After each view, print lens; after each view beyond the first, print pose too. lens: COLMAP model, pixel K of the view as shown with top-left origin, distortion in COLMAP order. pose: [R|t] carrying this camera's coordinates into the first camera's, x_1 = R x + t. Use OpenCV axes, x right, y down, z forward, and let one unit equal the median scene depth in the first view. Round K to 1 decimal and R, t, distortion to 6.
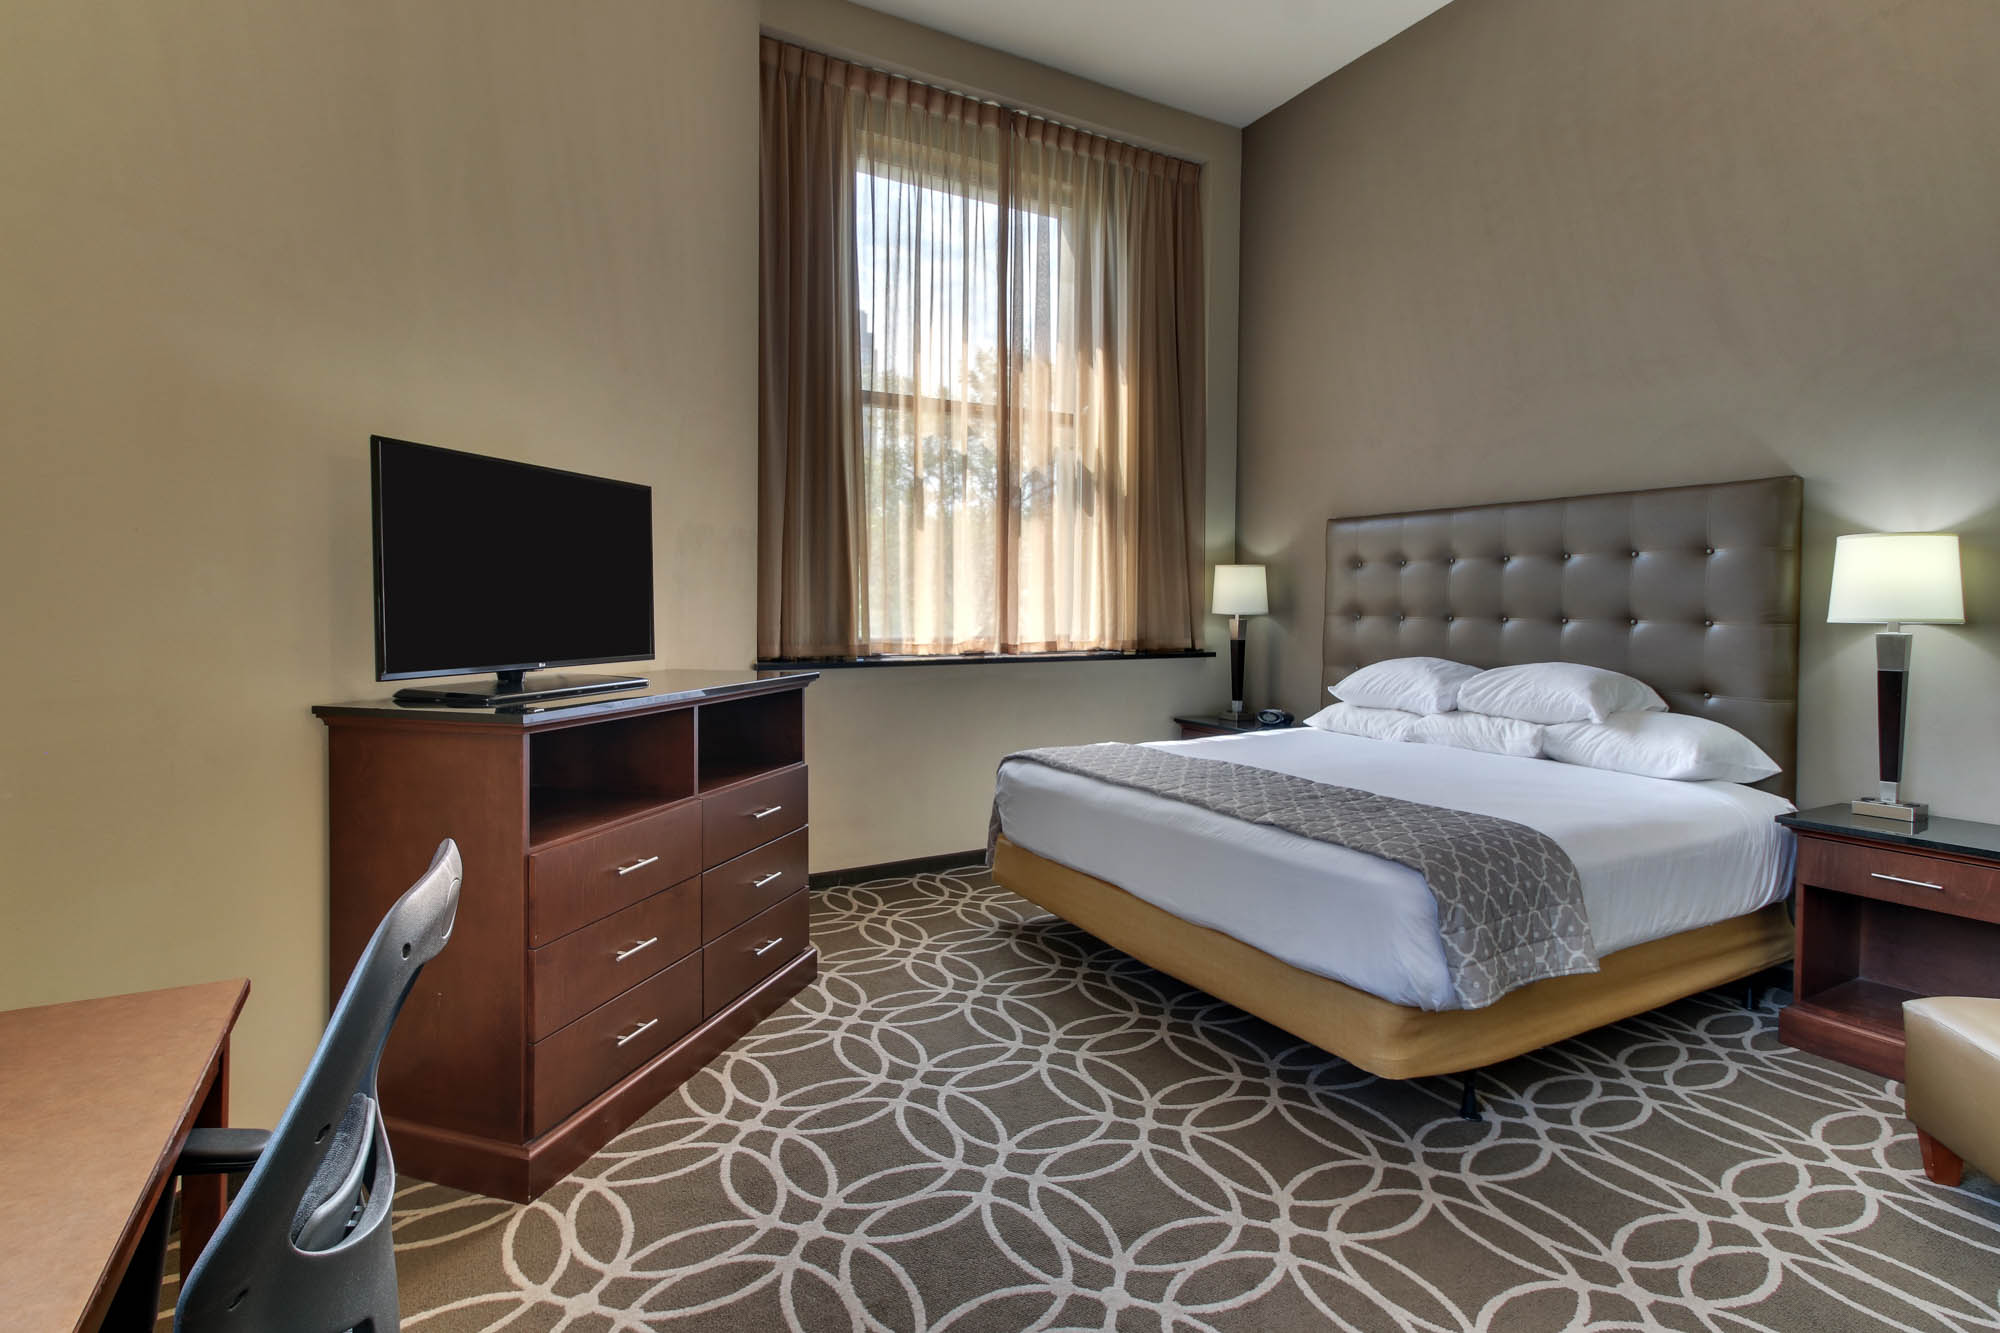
lens RADIAL K [[950.0, 0, 984.8], [0, 950.0, 660.2], [0, 0, 1]] dist [0.017896, 0.000626]
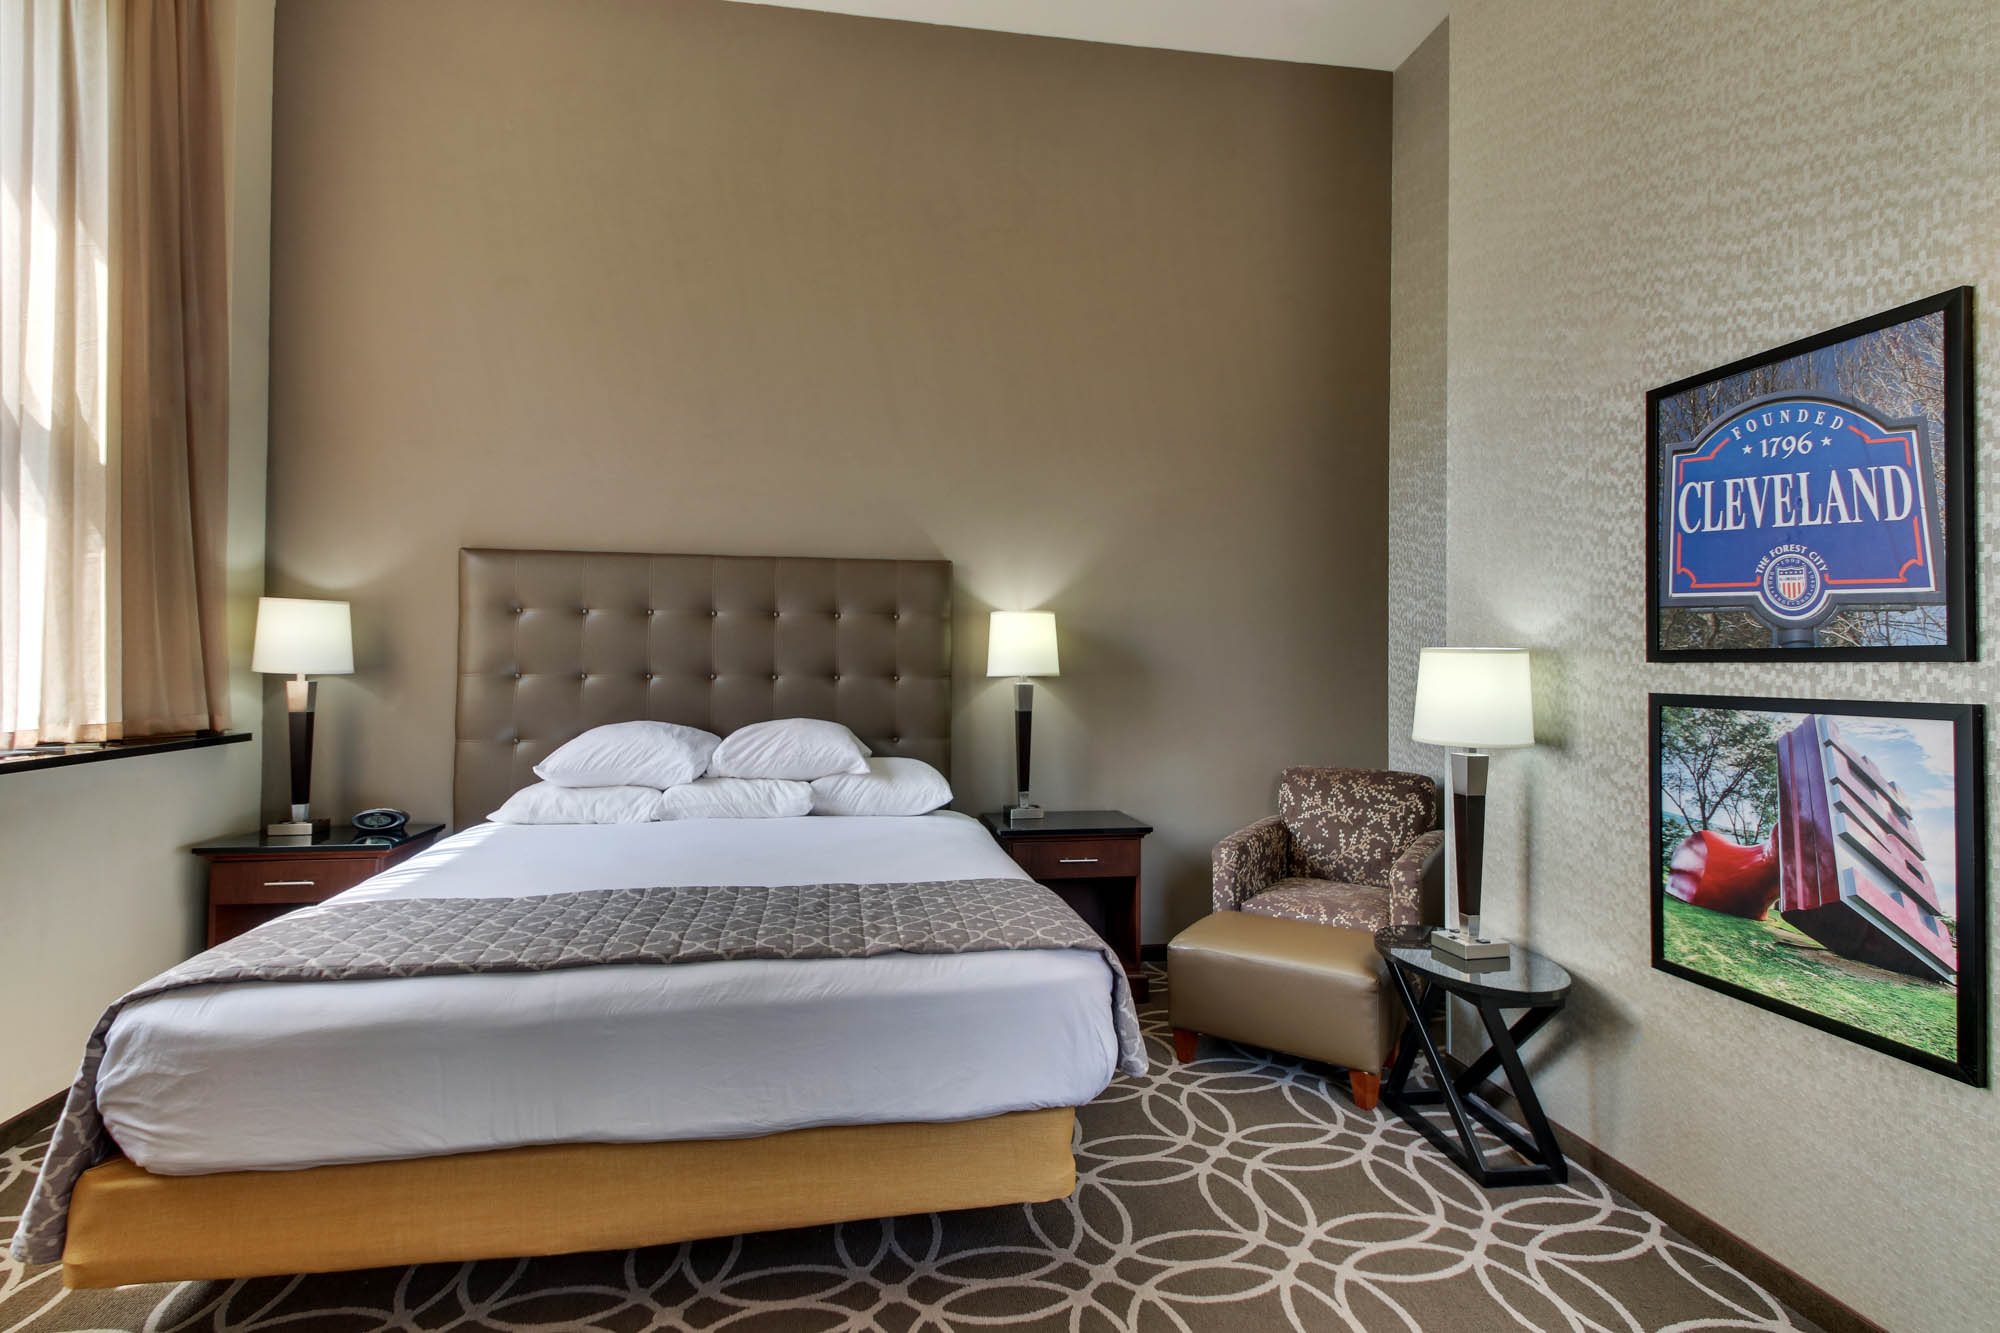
lens RADIAL K [[950.0, 0, 984.8], [0, 950.0, 660.2], [0, 0, 1]] dist [0.017896, 0.000626]
pose [[0.350033, -0.001041, 0.936737, -0.283957], [0.049584, 0.998618, -0.017419, -0.032682], [-0.935424, 0.052544, 0.349600, 0.469301]]
